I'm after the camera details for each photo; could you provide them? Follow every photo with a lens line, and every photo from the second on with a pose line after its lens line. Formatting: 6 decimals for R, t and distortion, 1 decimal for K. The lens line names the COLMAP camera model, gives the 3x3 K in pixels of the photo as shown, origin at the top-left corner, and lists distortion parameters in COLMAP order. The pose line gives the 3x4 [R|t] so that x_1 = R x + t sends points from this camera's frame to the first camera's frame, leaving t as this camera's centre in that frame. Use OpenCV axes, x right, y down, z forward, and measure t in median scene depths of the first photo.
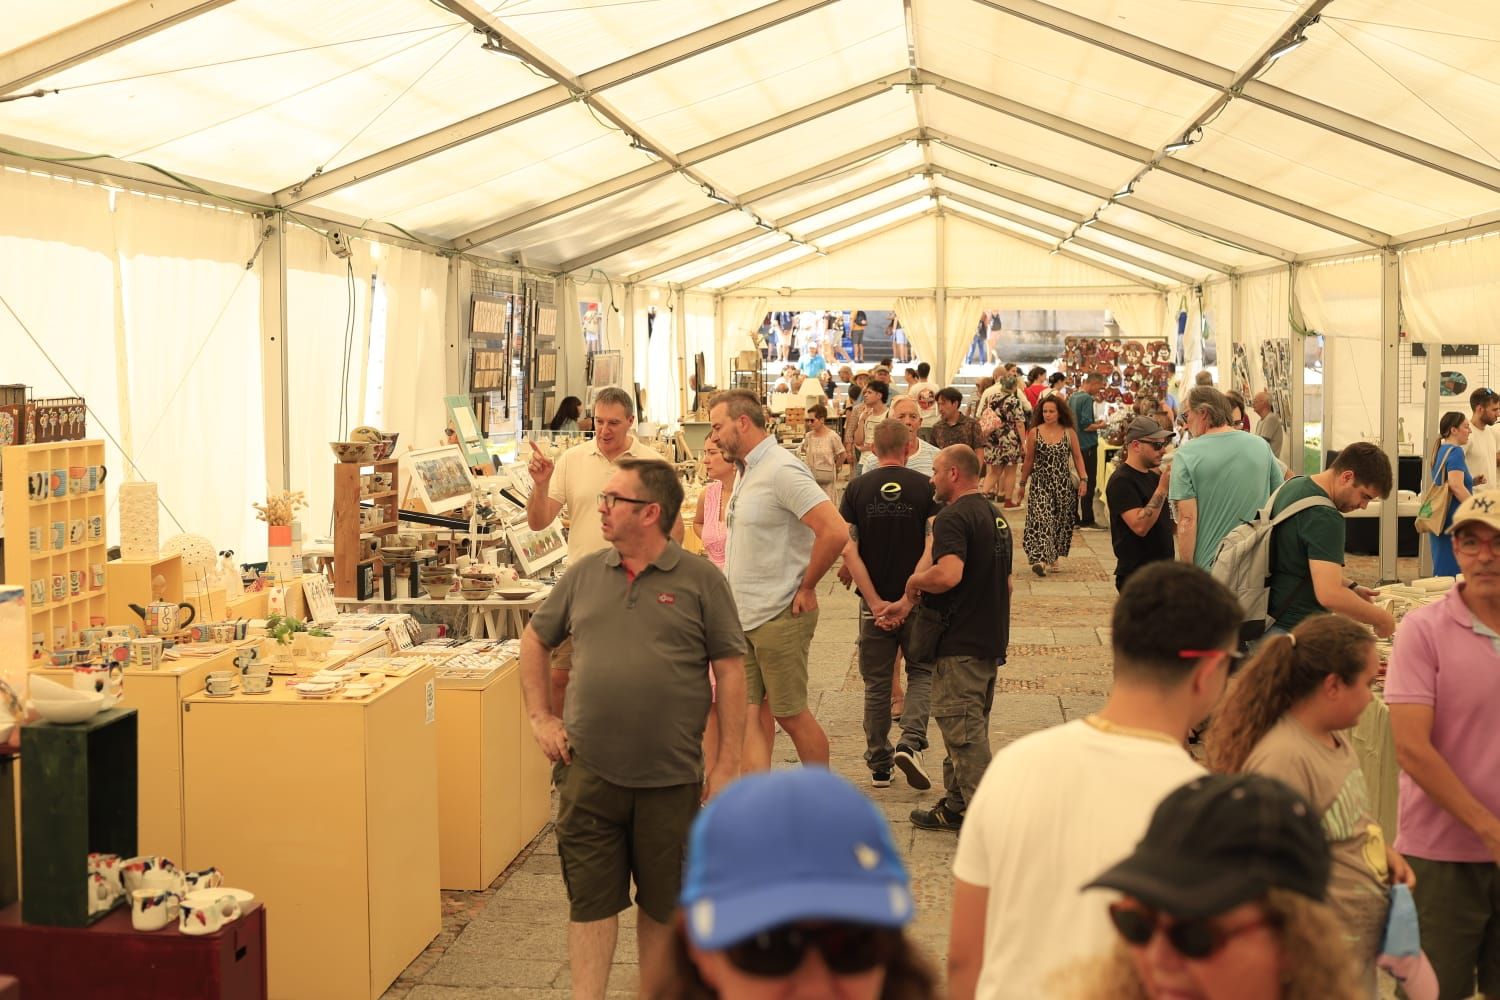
lens RADIAL K [[2121.6, 0, 750.0], [0, 2121.6, 500.0], [0, 0, 1]] dist [-0.040802, -0.102479]
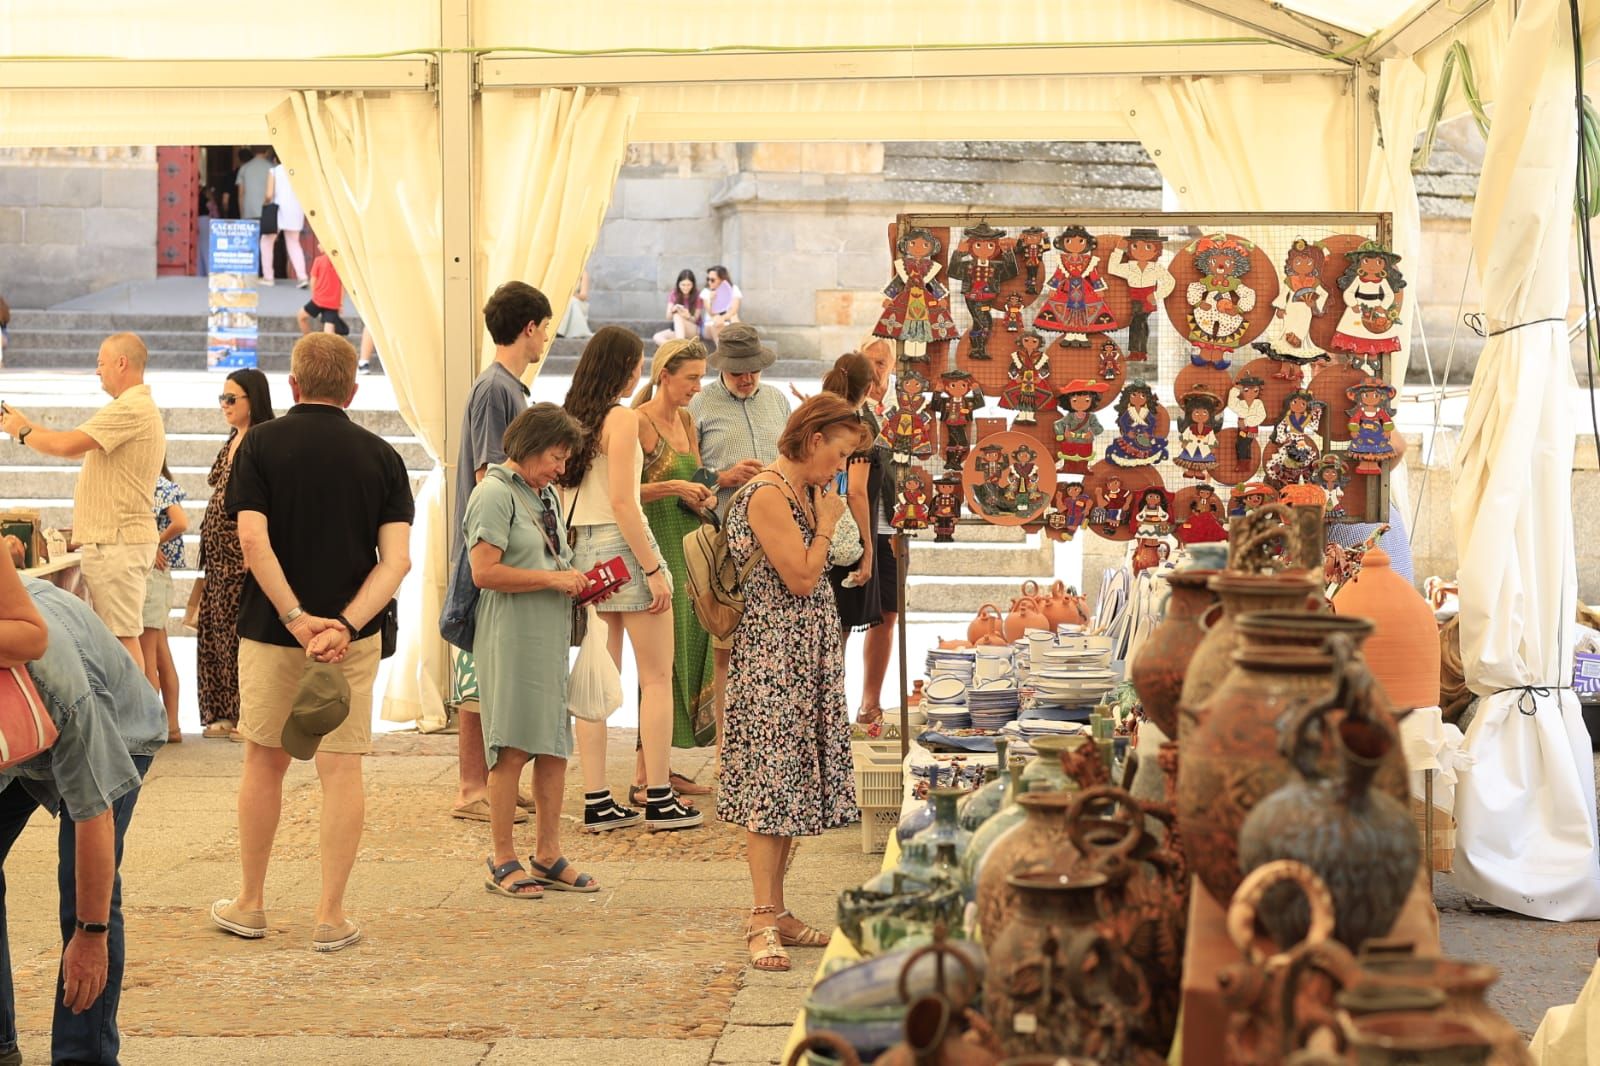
lens RADIAL K [[3451.6, 0, 800.0], [0, 3451.6, 533.0], [0, 0, 1]] dist [0.012137, -1.490329]
pose [[0.999323, -0.001492, 0.036768, 0.127722], [0.002448, 0.999660, -0.025959, -0.037679], [-0.036717, 0.026031, 0.998987, 0.668150]]
